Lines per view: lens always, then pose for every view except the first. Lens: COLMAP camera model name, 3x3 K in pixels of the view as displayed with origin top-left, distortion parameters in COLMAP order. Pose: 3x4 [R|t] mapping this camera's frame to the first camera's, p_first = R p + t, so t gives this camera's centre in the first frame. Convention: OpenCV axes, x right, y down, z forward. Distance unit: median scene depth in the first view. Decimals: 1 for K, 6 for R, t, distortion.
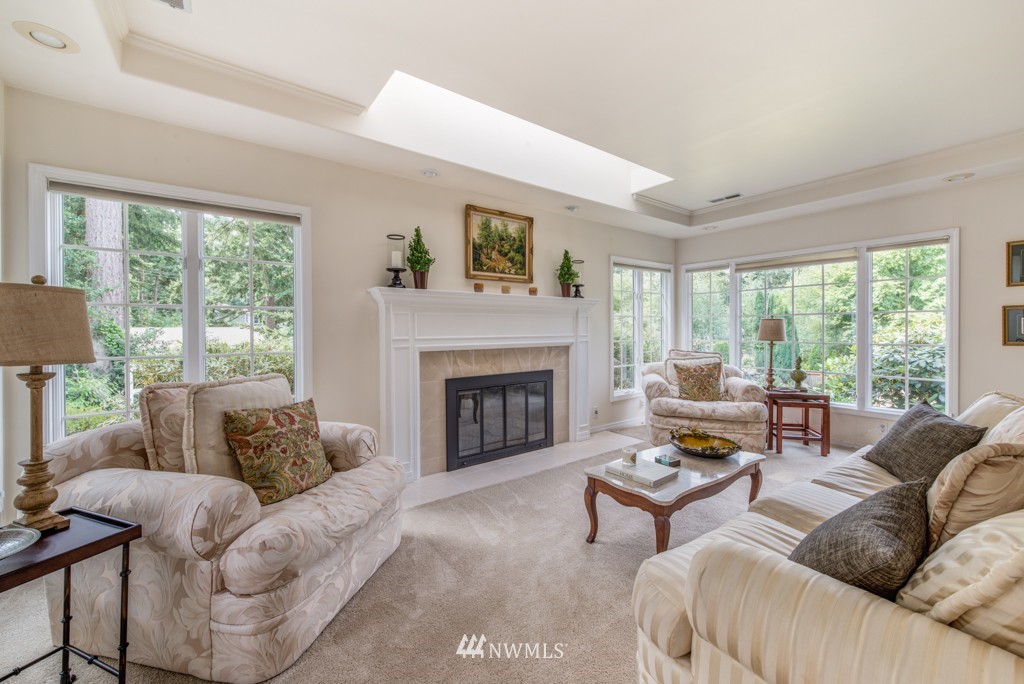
lens RADIAL K [[412.9, 0, 514.5], [0, 412.9, 332.5], [0, 0, 1]] dist [0.006197, -0.000663]
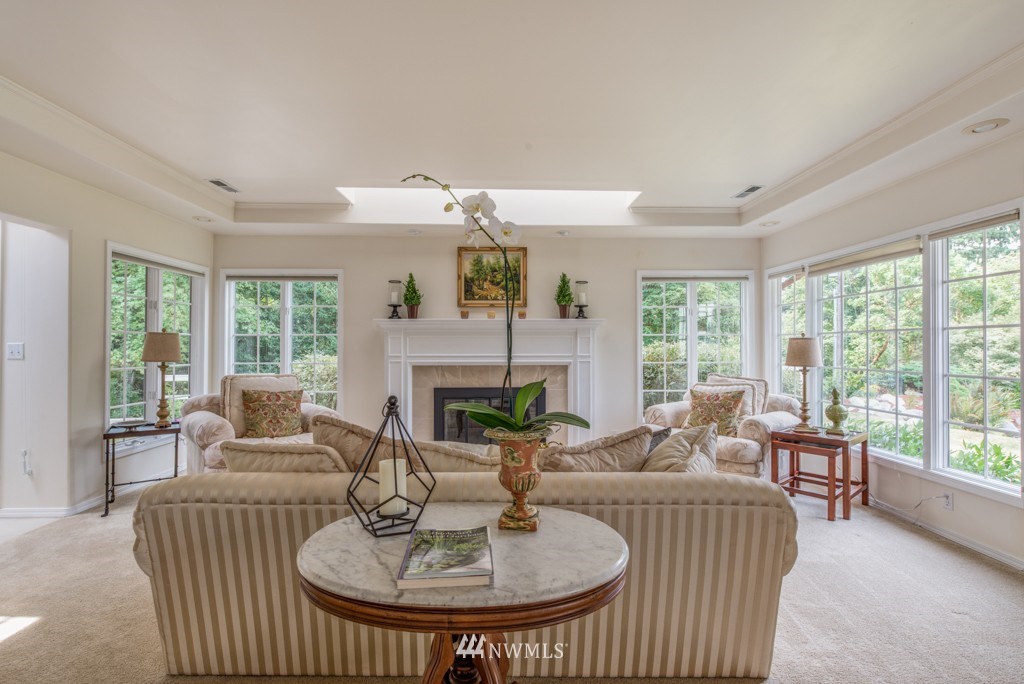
lens RADIAL K [[484.0, 0, 511.8], [0, 484.0, 343.8], [0, 0, 1]] dist [0.003537, 0.000255]
pose [[0.810898, 0.001345, -0.585186, 0.823574], [-0.008507, 0.999919, -0.009489, -0.010028], [0.585126, 0.012673, 0.810843, -0.067064]]
